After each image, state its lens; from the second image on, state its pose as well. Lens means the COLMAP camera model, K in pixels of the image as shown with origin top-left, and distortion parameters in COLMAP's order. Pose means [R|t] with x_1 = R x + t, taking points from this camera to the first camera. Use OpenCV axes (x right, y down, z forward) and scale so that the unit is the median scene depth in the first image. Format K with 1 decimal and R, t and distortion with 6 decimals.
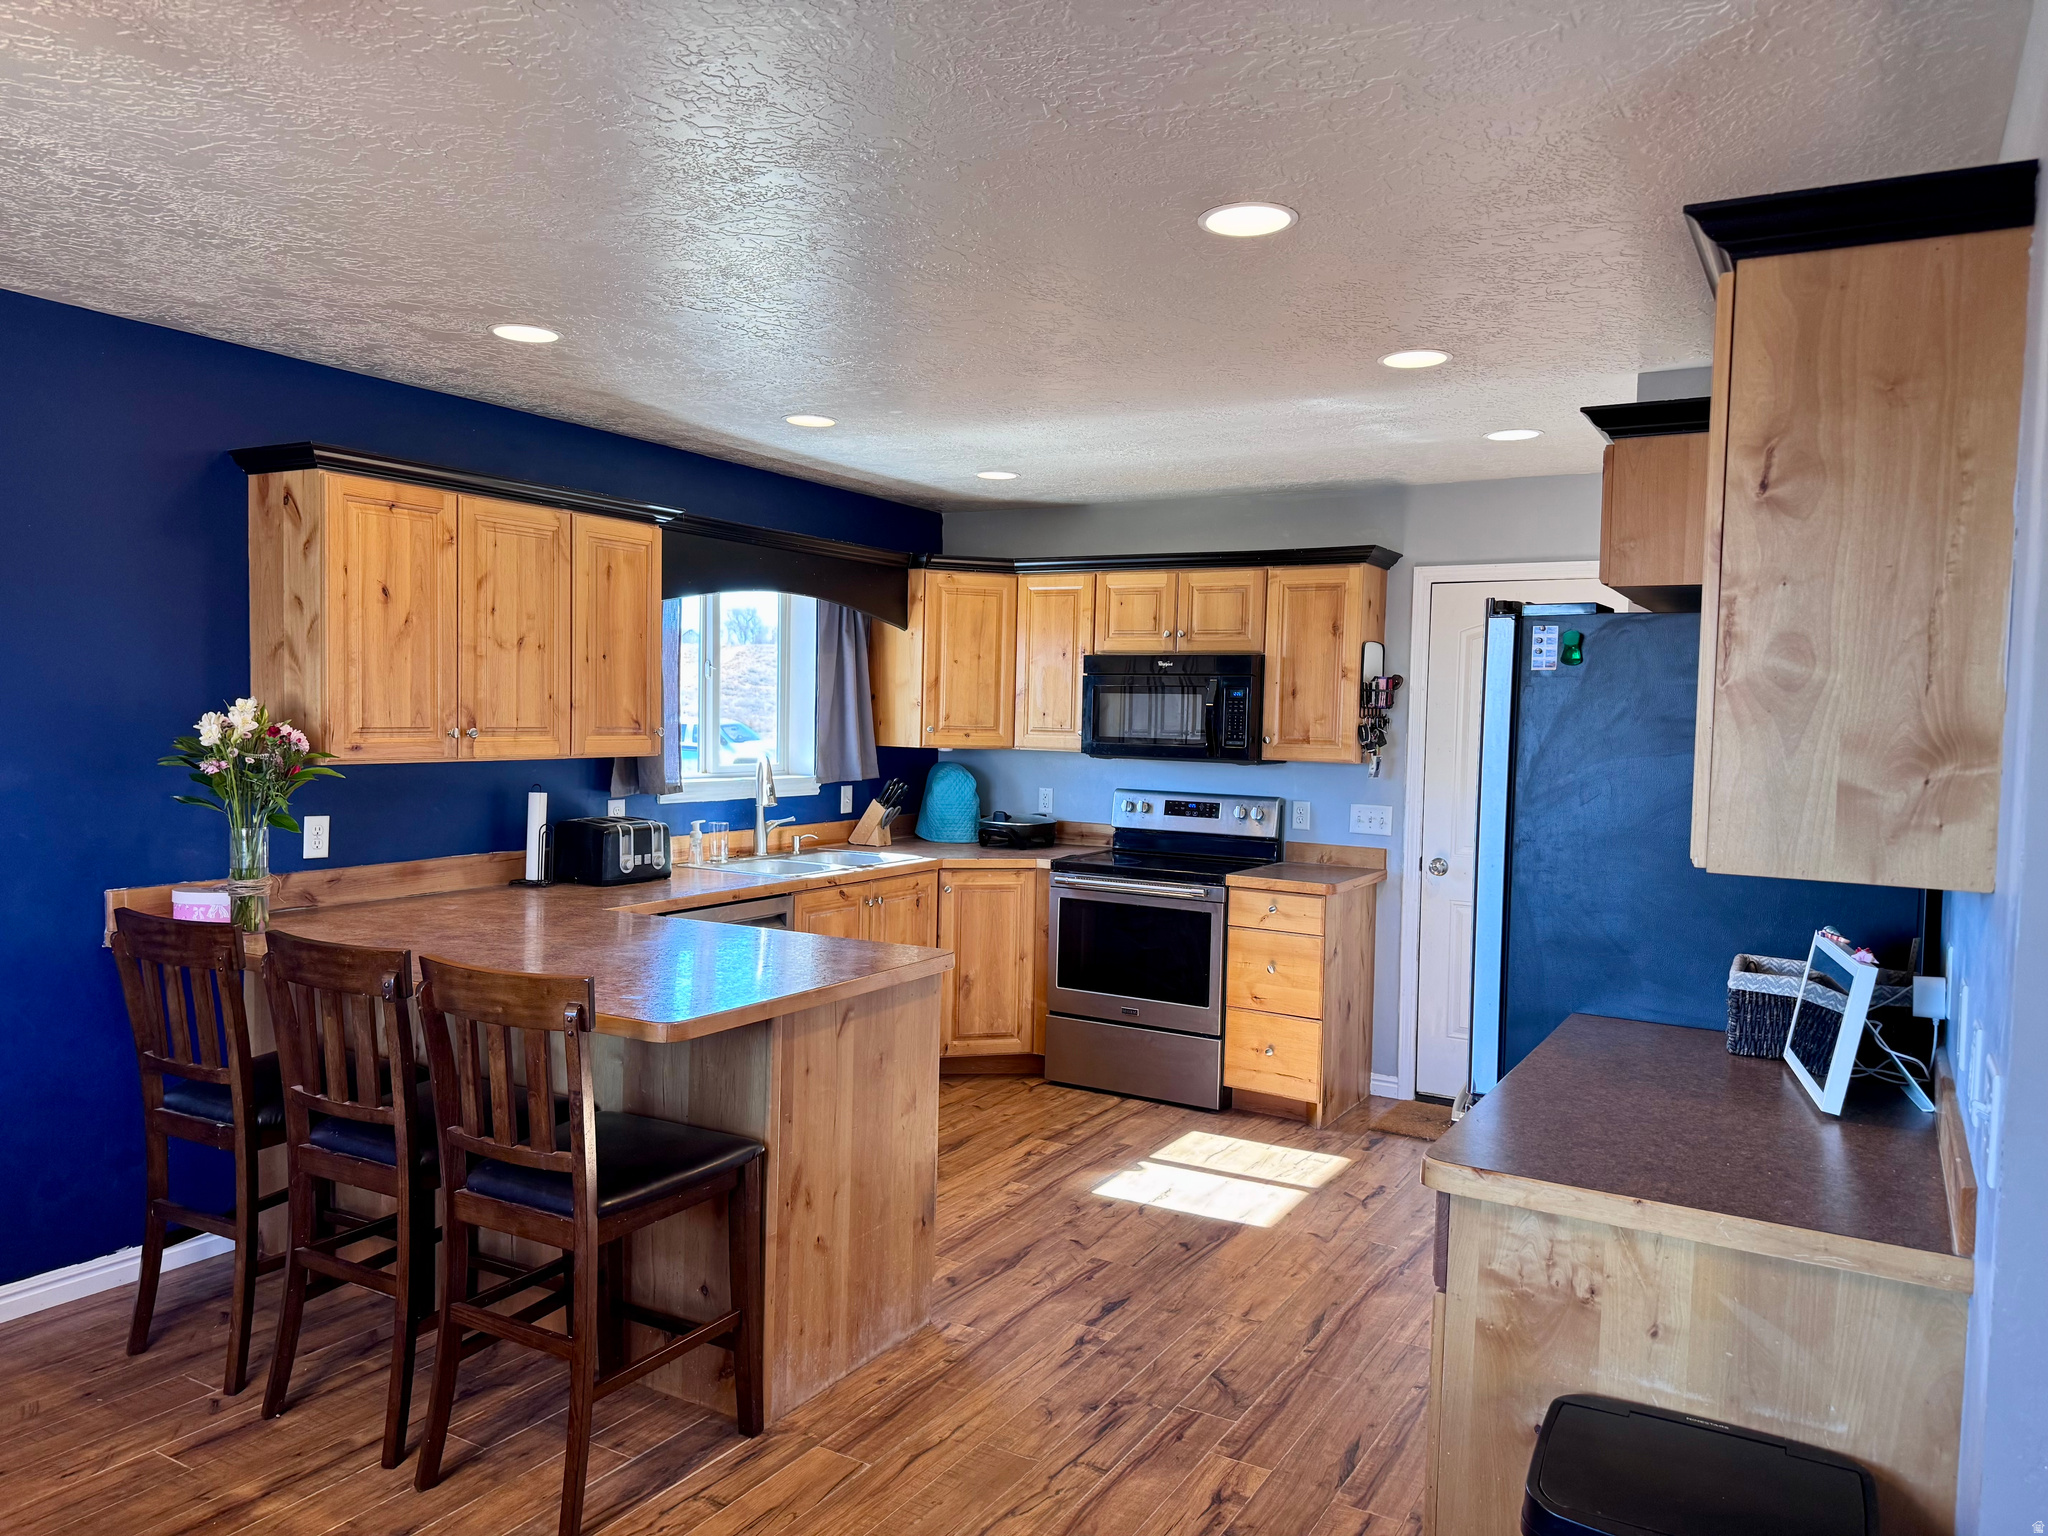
lens RADIAL K [[1461.9, 0, 1024.0], [0, 1461.9, 768.0], [0, 0, 1]] dist [0.023473, -0.006550]
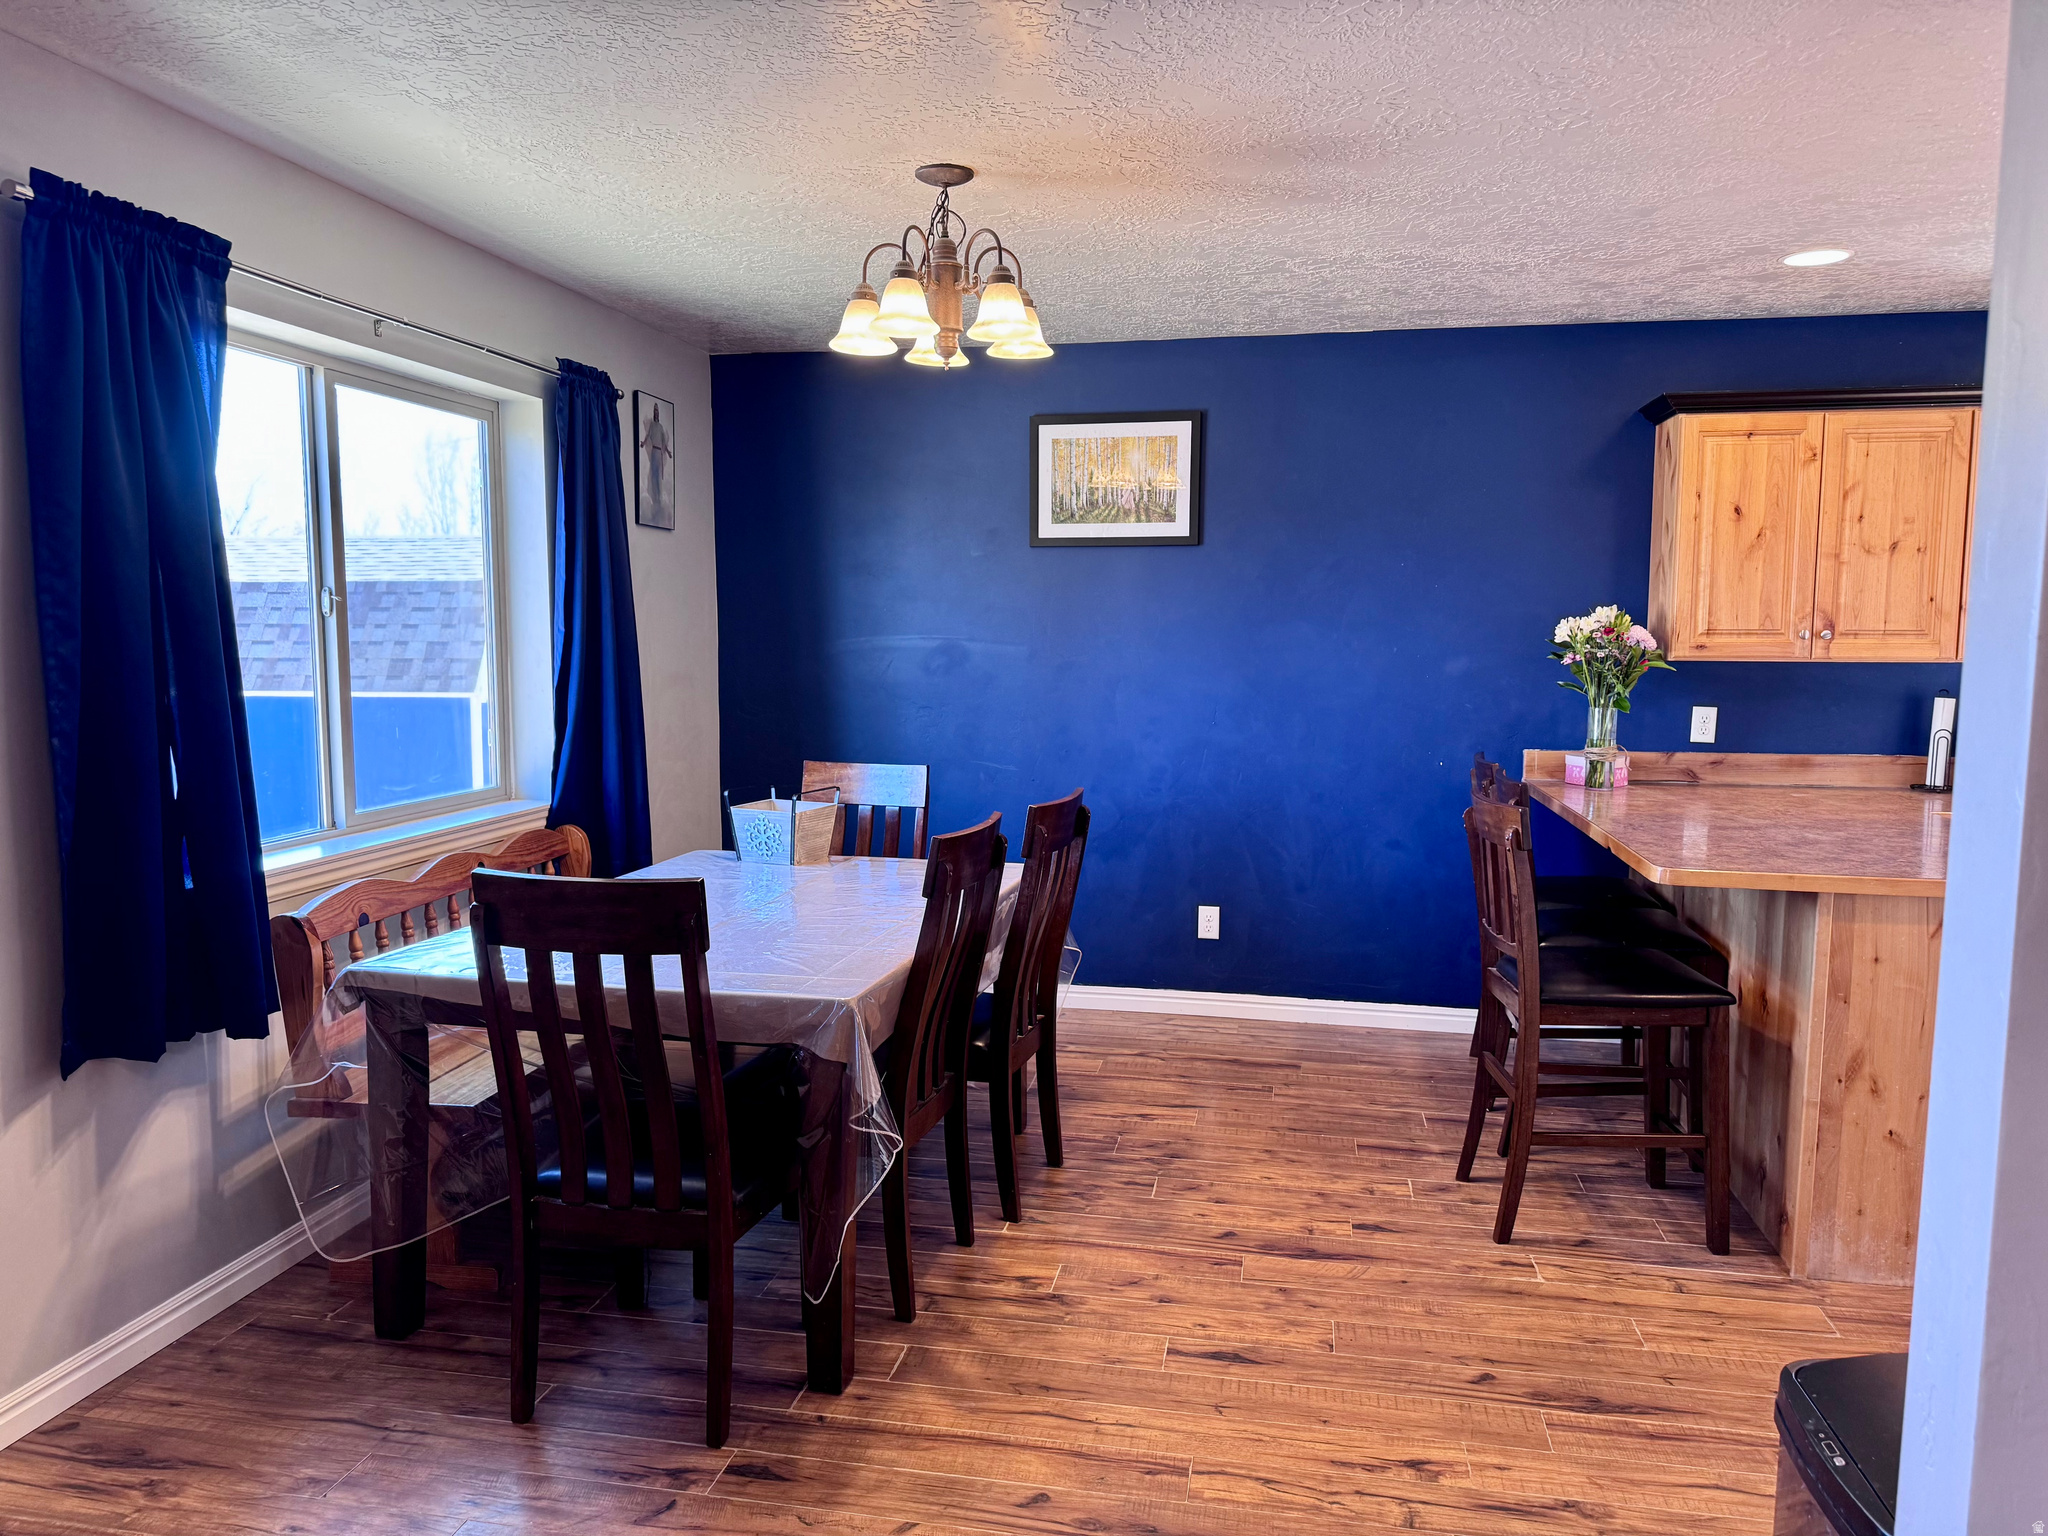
lens RADIAL K [[1461.9, 0, 1024.0], [0, 1461.9, 768.0], [0, 0, 1]] dist [0.023473, -0.006550]
pose [[0.340916, 0.074652, -0.937125, 0.458311], [-0.037412, 0.997130, 0.065822, 0.025120], [0.939349, 0.012620, 0.342730, 0.081887]]
